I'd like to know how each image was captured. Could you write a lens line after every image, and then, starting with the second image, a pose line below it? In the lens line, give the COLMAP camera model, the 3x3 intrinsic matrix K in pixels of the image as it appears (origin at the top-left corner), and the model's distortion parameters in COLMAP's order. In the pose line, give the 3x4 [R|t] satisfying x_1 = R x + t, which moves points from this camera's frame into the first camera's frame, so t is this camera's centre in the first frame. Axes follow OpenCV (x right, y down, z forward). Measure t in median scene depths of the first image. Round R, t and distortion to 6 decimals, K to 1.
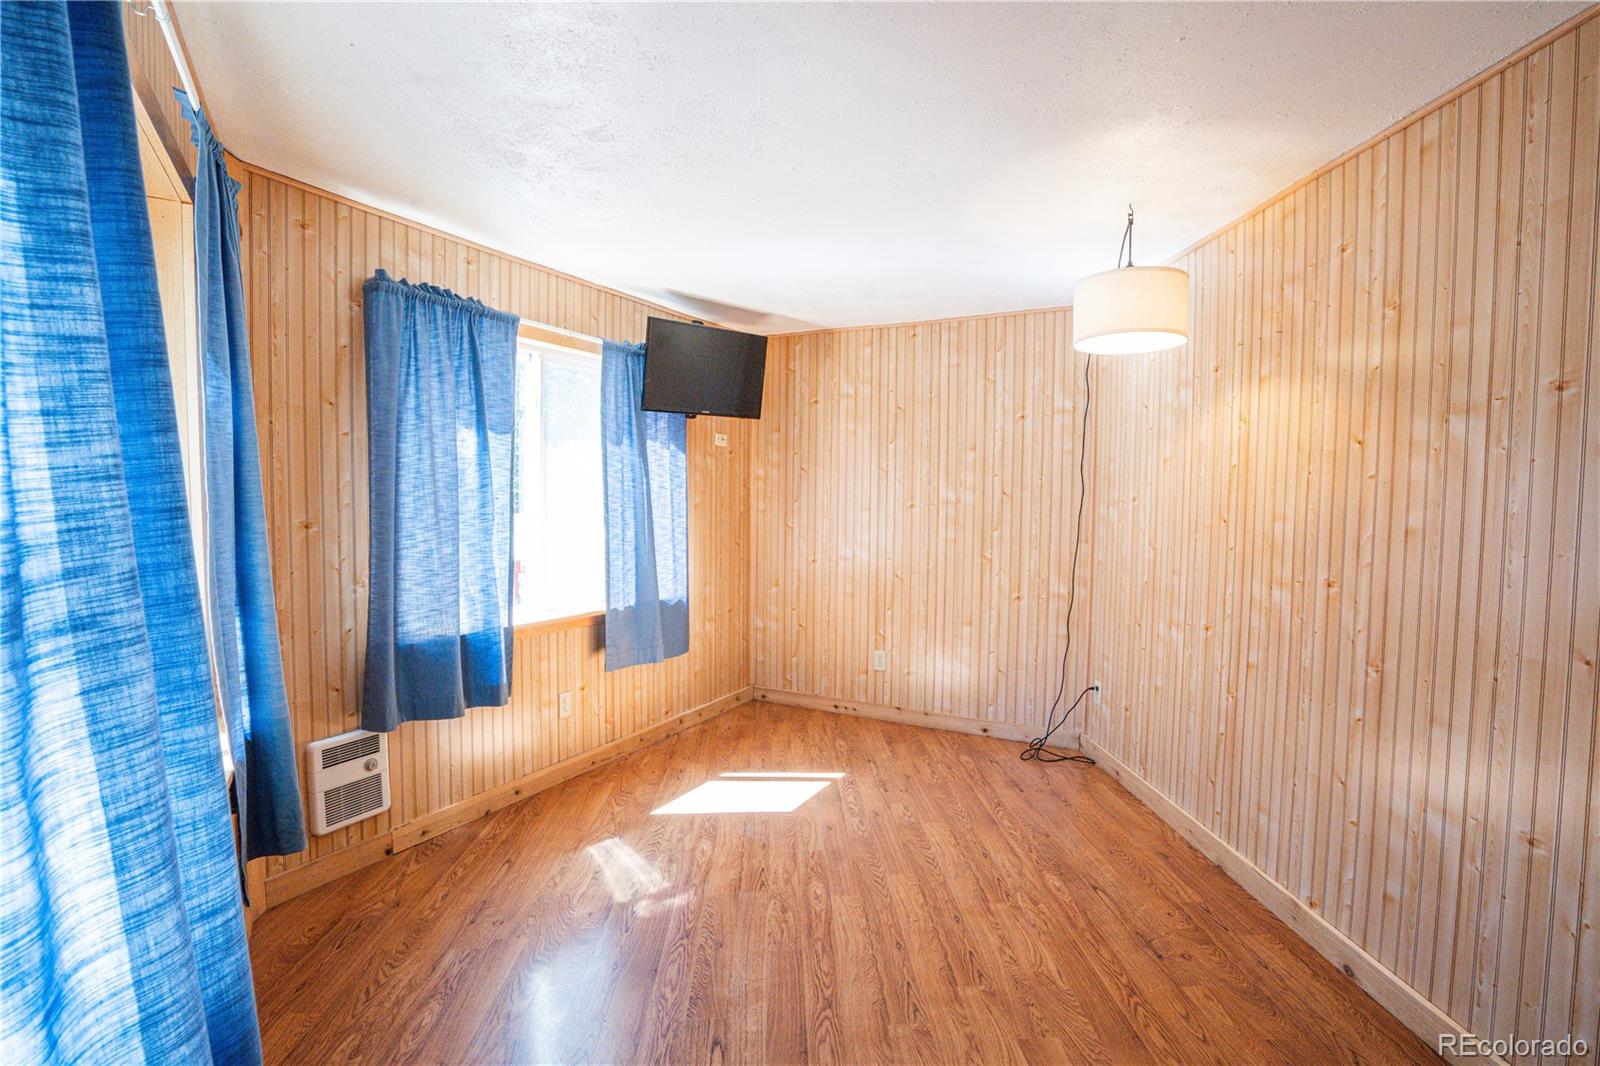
lens RADIAL K [[756.8, 0, 829.8], [0, 756.8, 531.5], [0, 0, 1]] dist [-0.061262, 0.019001]
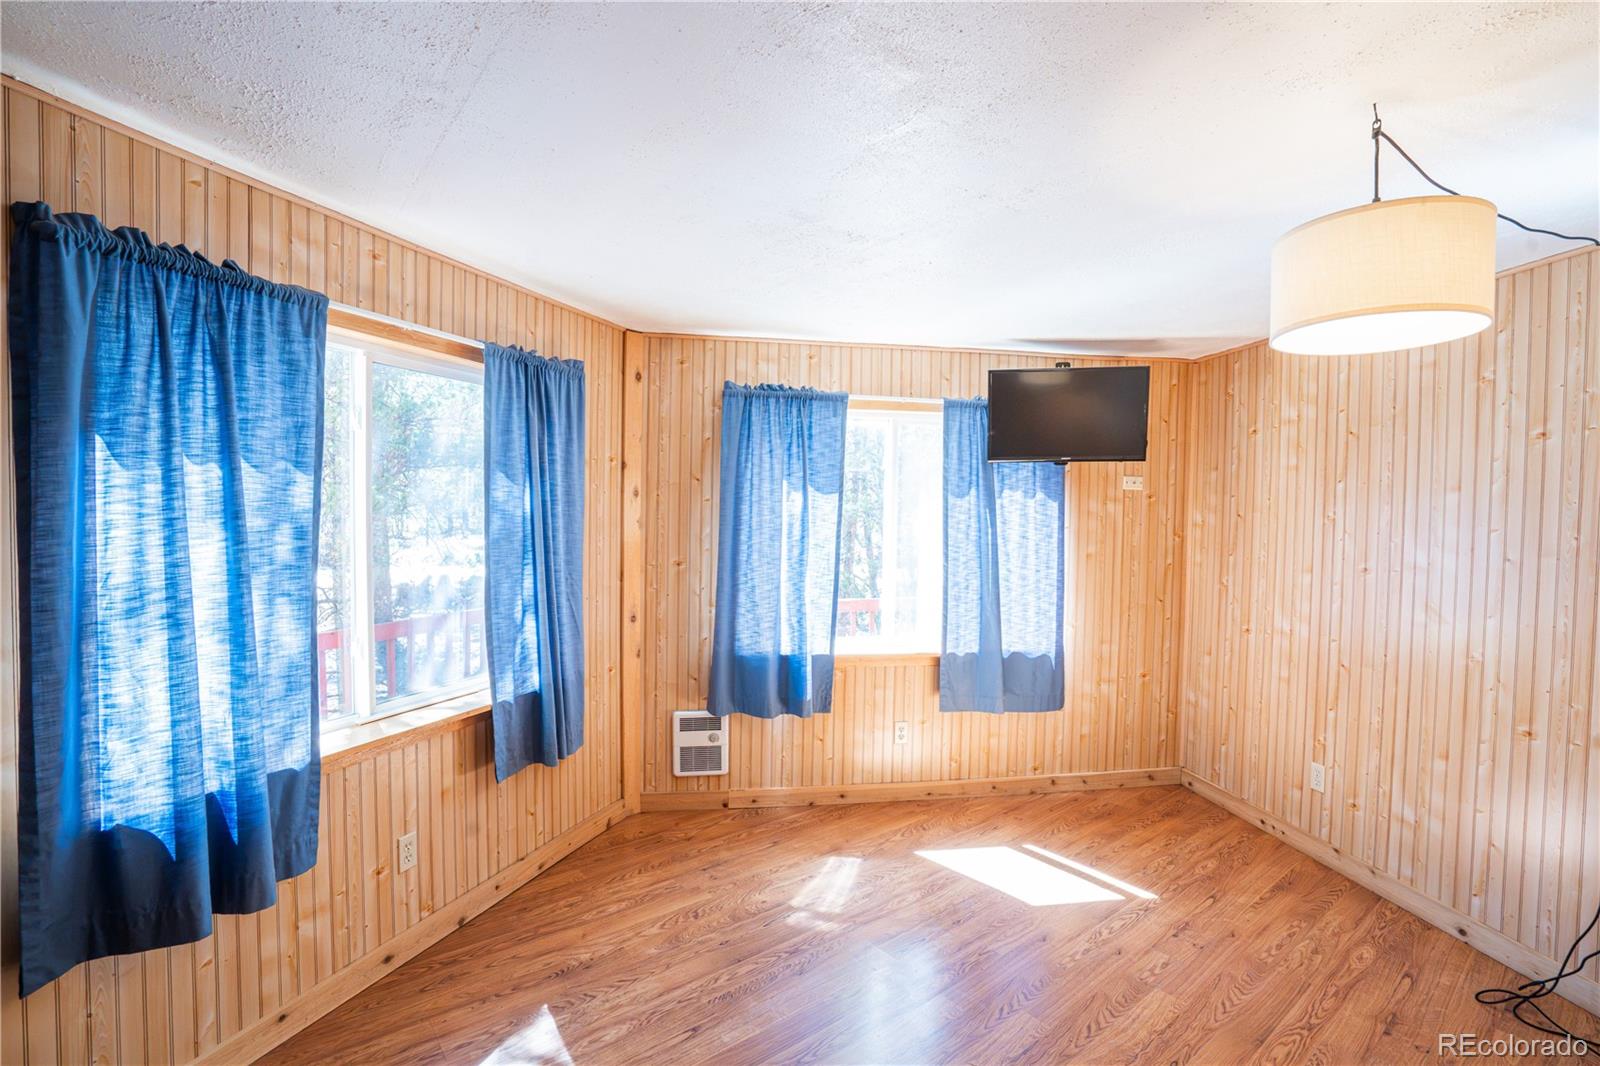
lens RADIAL K [[756.8, 0, 796.7], [0, 756.8, 530.4], [0, 0, 1]] dist [-0.061262, 0.019001]
pose [[0.580565, 0.020940, -0.813944, 0.432020], [-0.047830, 0.998820, -0.008420, -0.047965], [0.812808, 0.043820, 0.580882, 0.203417]]
